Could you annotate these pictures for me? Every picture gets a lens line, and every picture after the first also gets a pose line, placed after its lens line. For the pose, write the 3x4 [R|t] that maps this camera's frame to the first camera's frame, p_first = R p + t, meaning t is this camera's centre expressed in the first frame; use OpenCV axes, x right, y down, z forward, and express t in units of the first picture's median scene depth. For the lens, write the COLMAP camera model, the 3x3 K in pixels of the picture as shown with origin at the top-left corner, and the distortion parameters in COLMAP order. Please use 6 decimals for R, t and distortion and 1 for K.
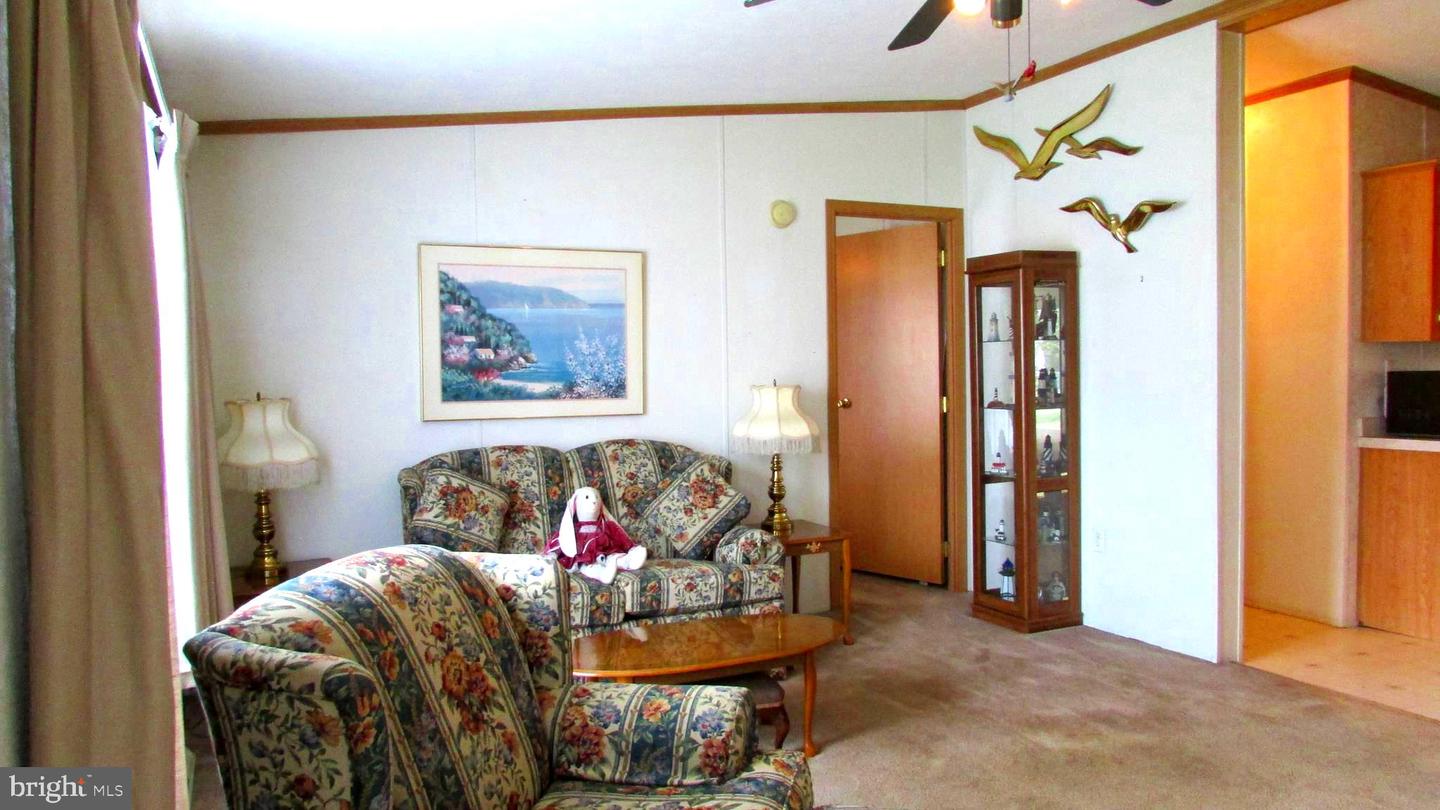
lens RADIAL K [[1033.8, 0, 720.0], [0, 1033.8, 405.0], [0, 0, 1]] dist [-0.017401, 0.001370]
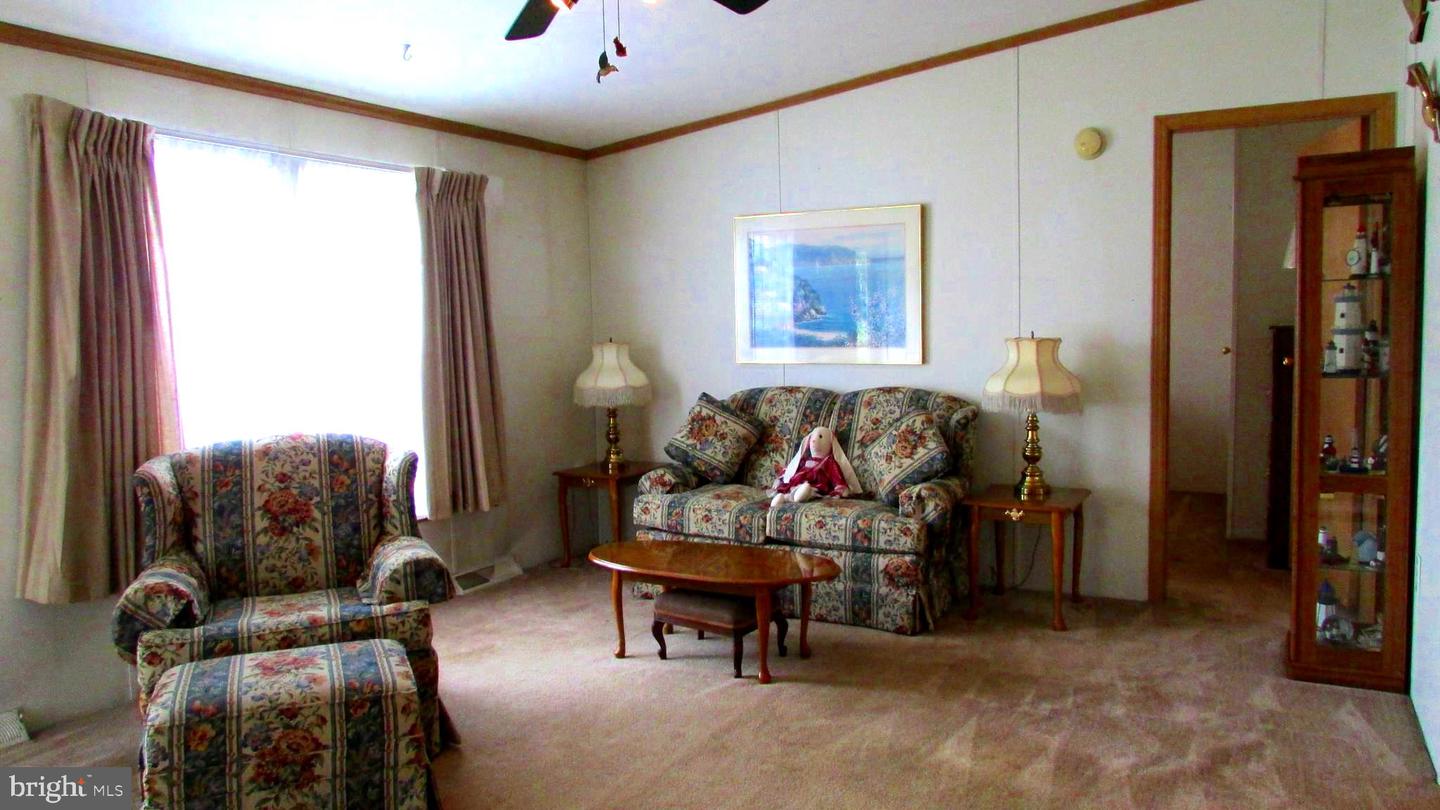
lens RADIAL K [[1067.3, 0, 716.6], [0, 1067.3, 376.7], [0, 0, 1]] dist [0.037512, -0.000614]
pose [[0.583846, 0.049994, -0.810323, 0.753768], [-0.014843, 0.998593, 0.050914, -0.032532], [0.811728, -0.017698, 0.583767, 0.238769]]
